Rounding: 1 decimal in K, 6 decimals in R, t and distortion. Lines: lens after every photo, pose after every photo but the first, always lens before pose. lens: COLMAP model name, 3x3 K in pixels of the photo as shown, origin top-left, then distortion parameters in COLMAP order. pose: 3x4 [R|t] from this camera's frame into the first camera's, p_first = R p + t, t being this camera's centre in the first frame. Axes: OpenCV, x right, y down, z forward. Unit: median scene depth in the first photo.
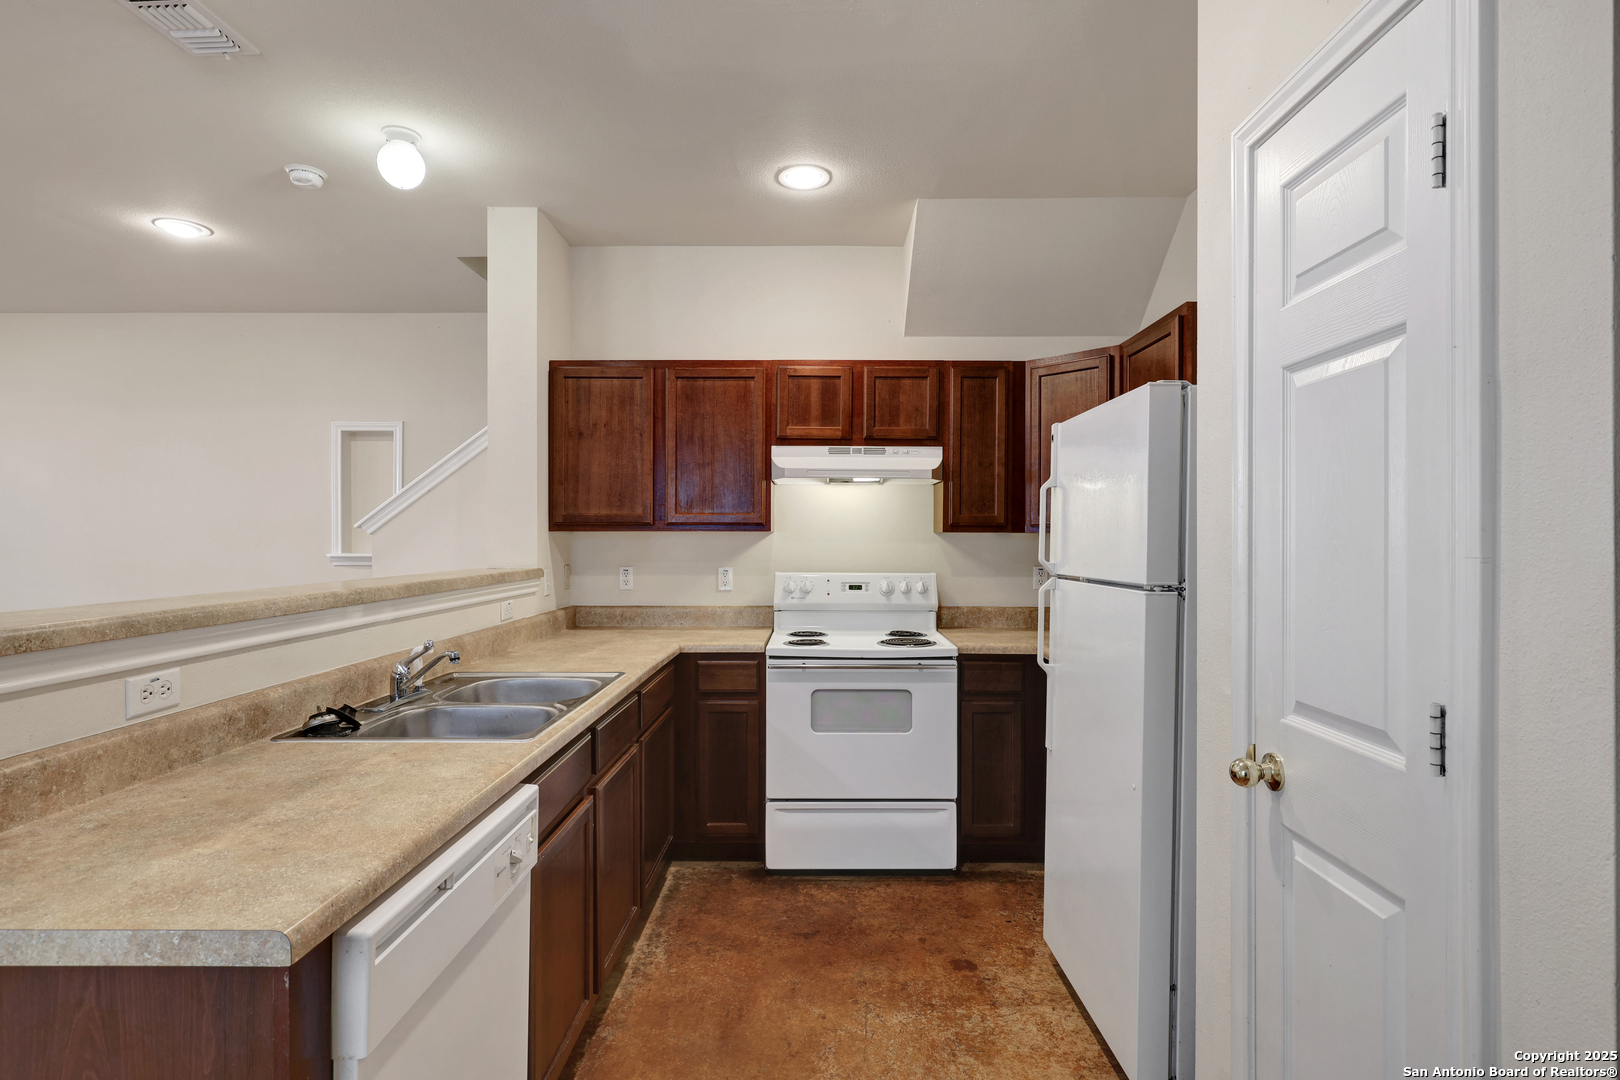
lens RADIAL K [[804.2, 0, 820.3], [0, 804.2, 536.9], [0, 0, 1]] dist [0.002276, -0.000054]
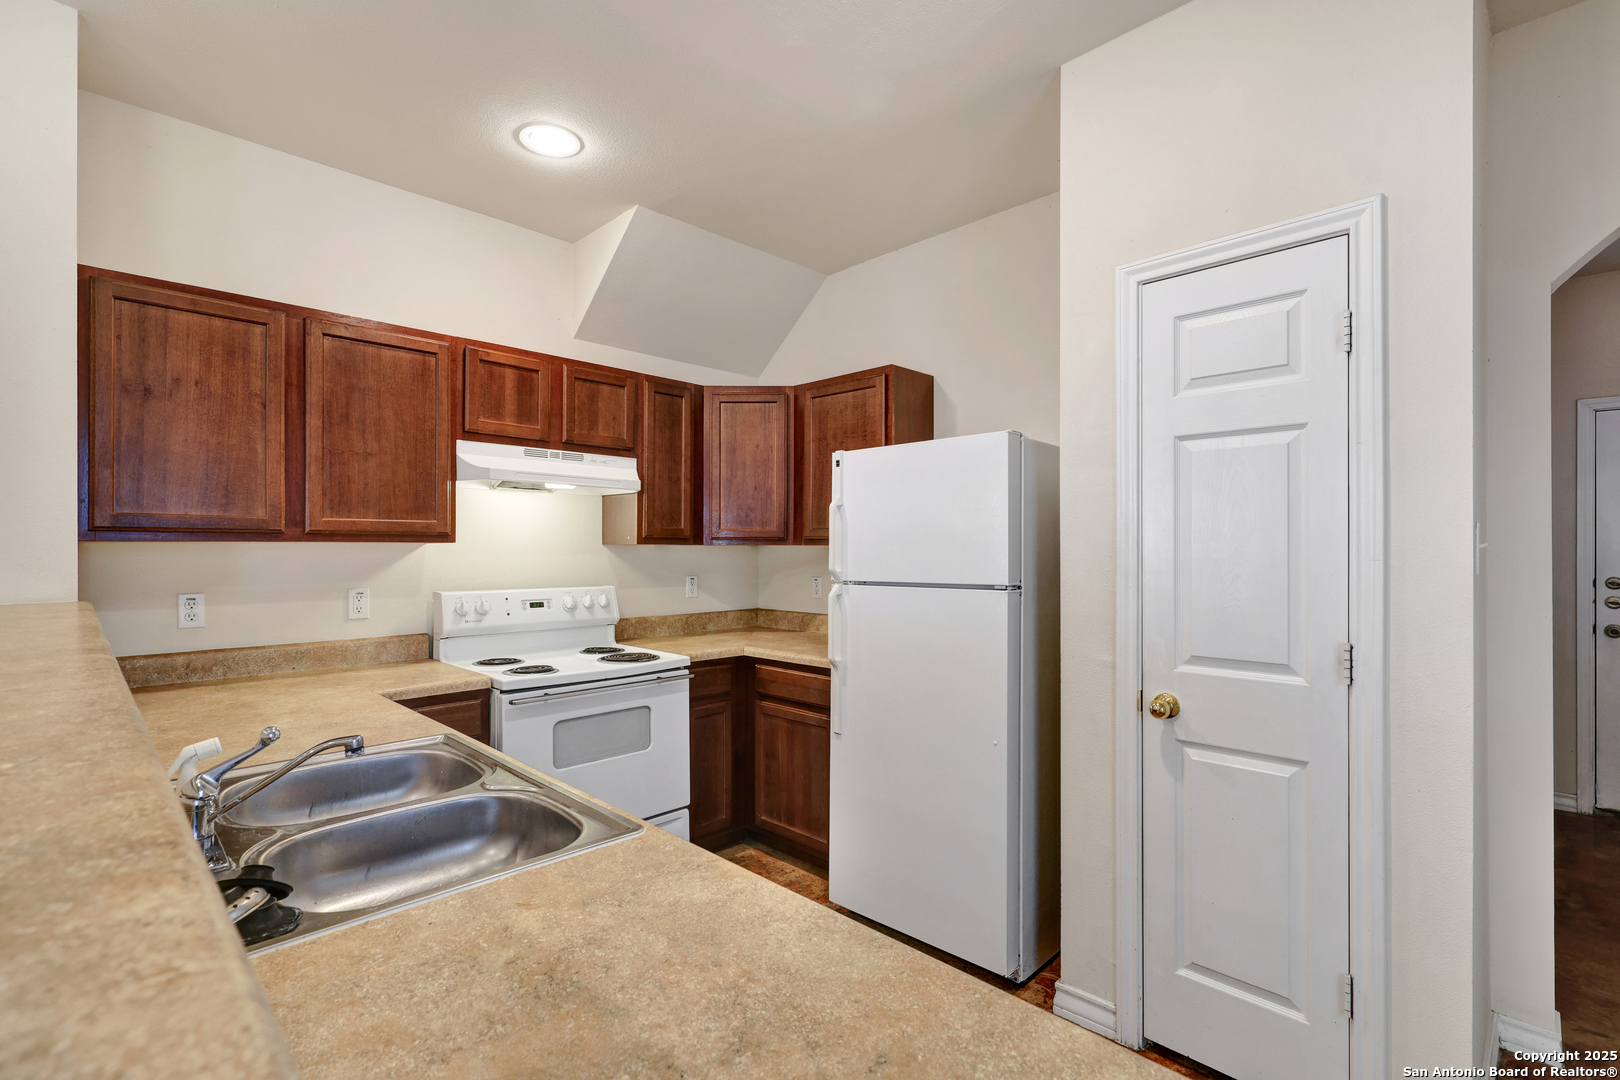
lens RADIAL K [[738.9, 0, 815.4], [0, 738.9, 548.0], [0, 0, 1]] dist [0.000512, 0.000577]
pose [[0.698995, -0.000216, 0.715126, -0.377422], [0.001151, 0.999999, -0.000824, -0.000362], [-0.715125, 0.001399, 0.698995, 0.218183]]
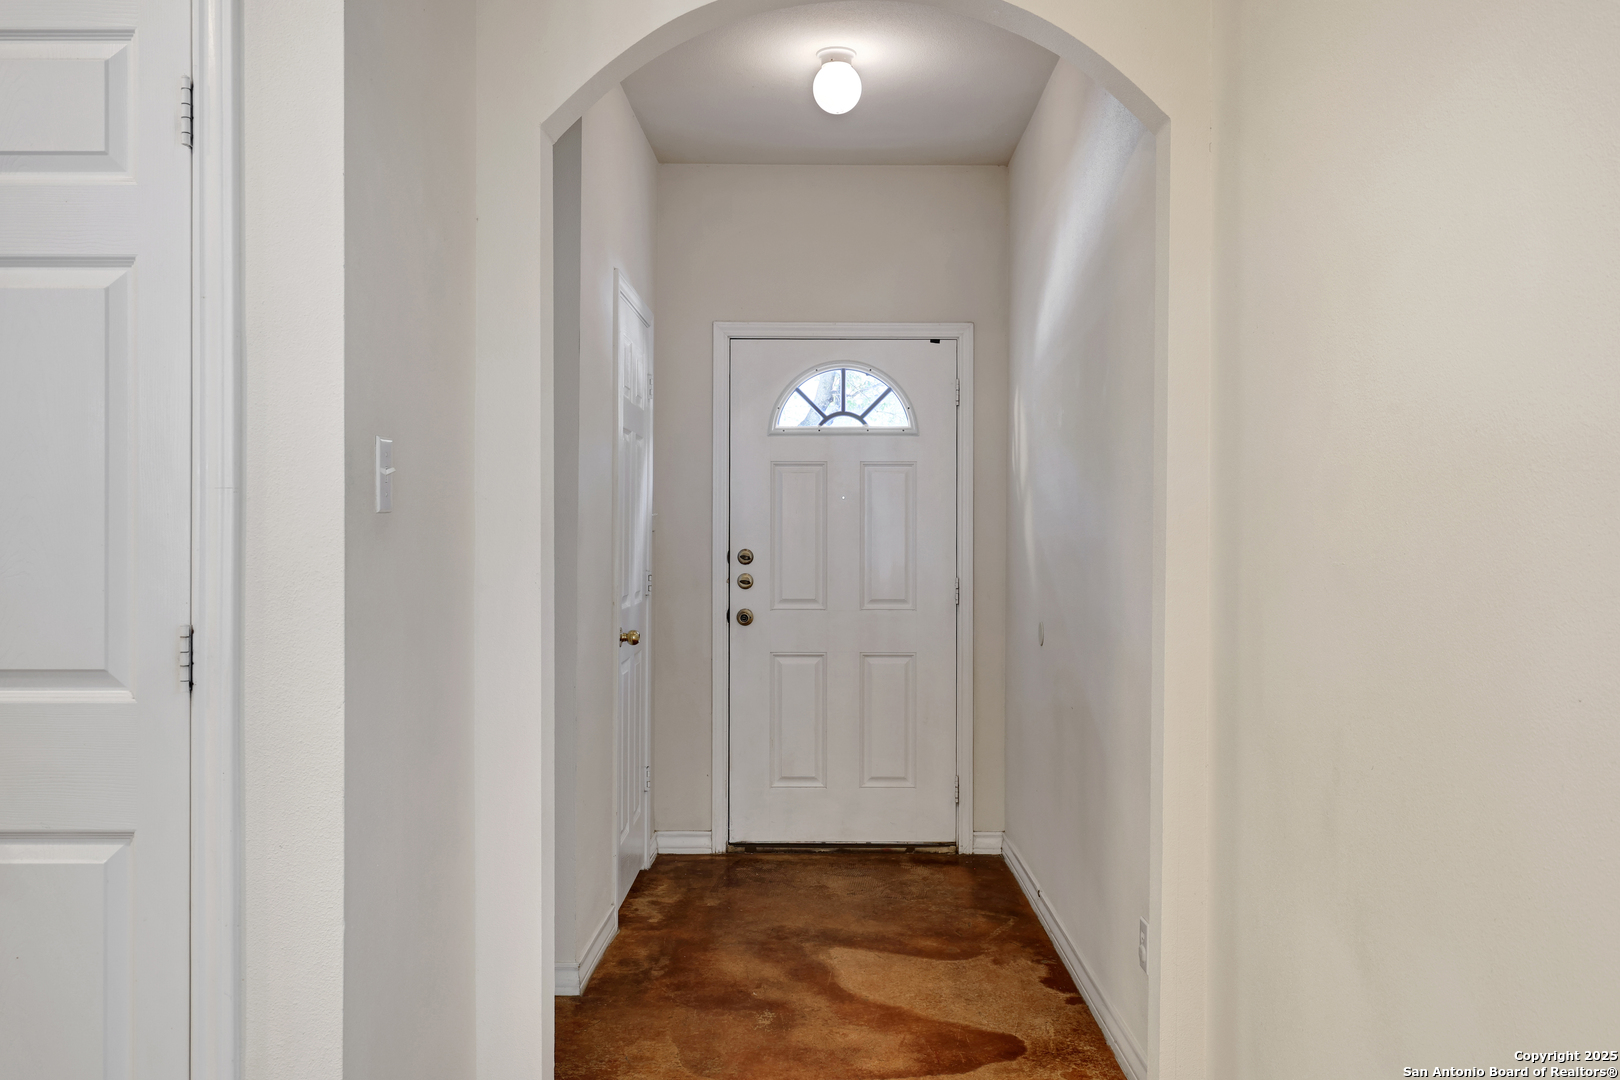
lens RADIAL K [[1311.3, 0, 815.7], [0, 1311.3, 535.9], [0, 0, 1]] dist [0.017833, 0.004701]
pose [[0.000446, -0.000859, 1.000000, -0.310356], [-0.002219, 0.999997, 0.000860, 0.026611], [-0.999997, -0.002220, 0.000444, 0.048830]]
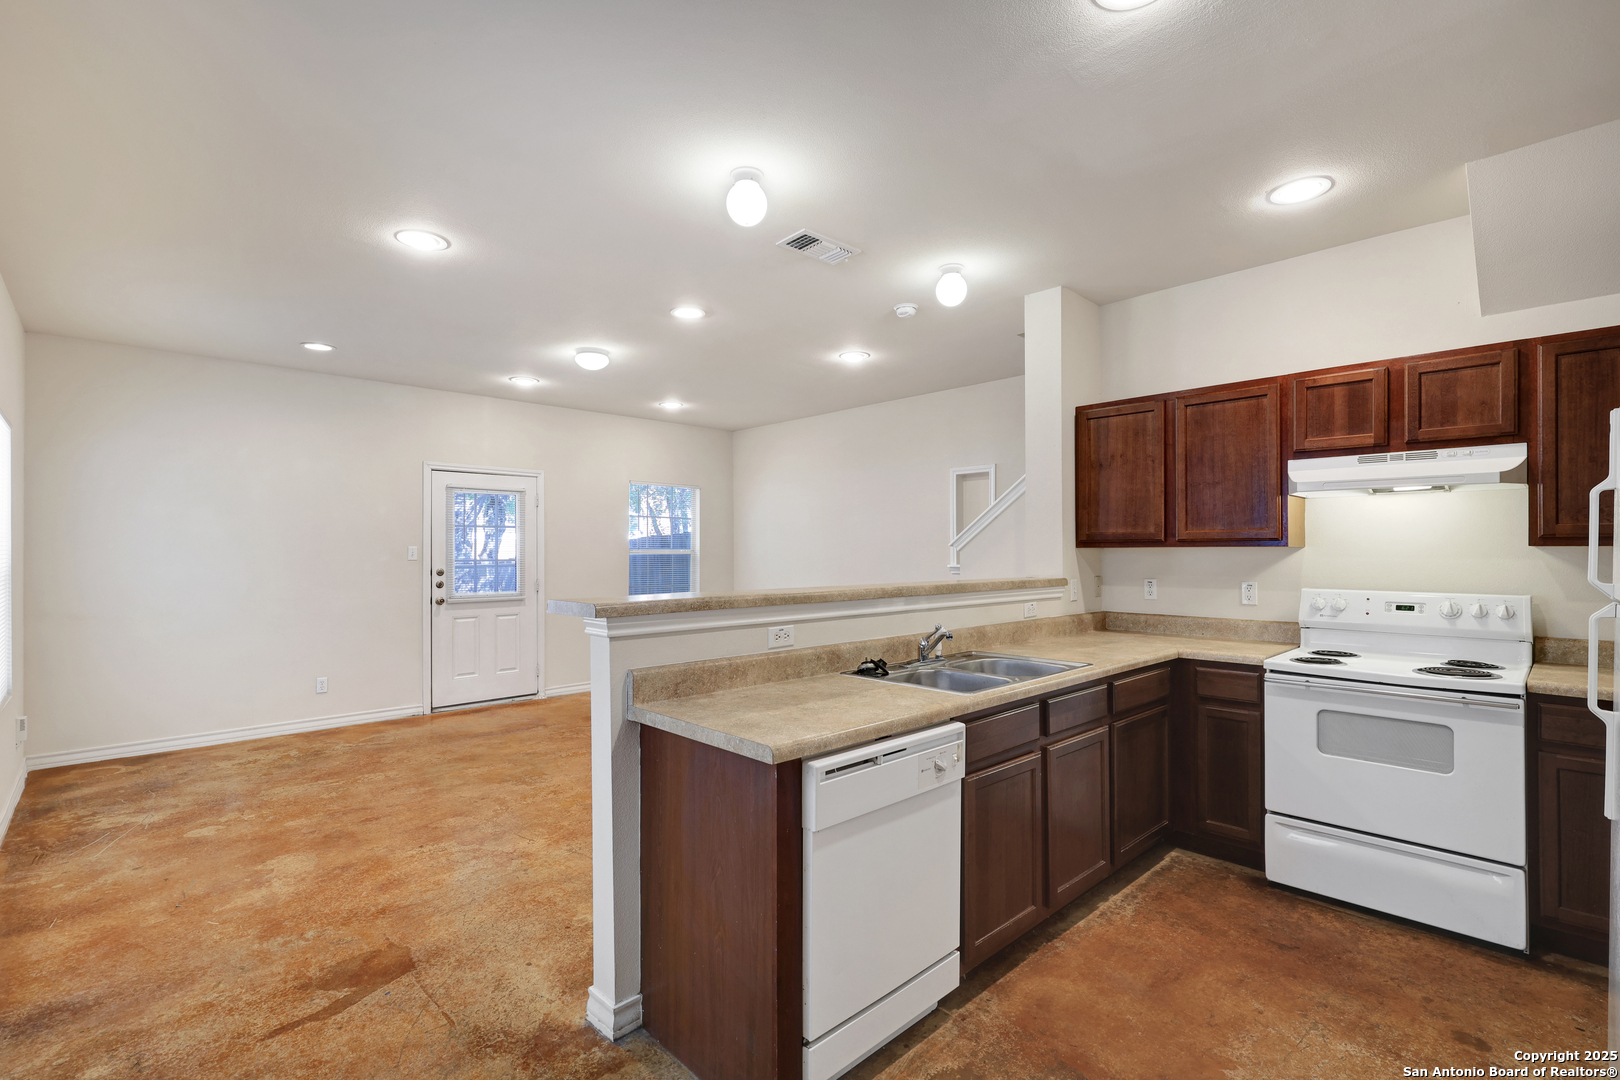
lens RADIAL K [[738.9, 0, 812.6], [0, 738.9, 542.6], [0, 0, 1]] dist [0.000512, 0.000577]
pose [[0.693150, -0.011330, -0.720704, 0.205801], [0.002312, 0.999906, -0.013495, -0.000734], [0.720790, 0.007688, 0.693111, -0.060747]]
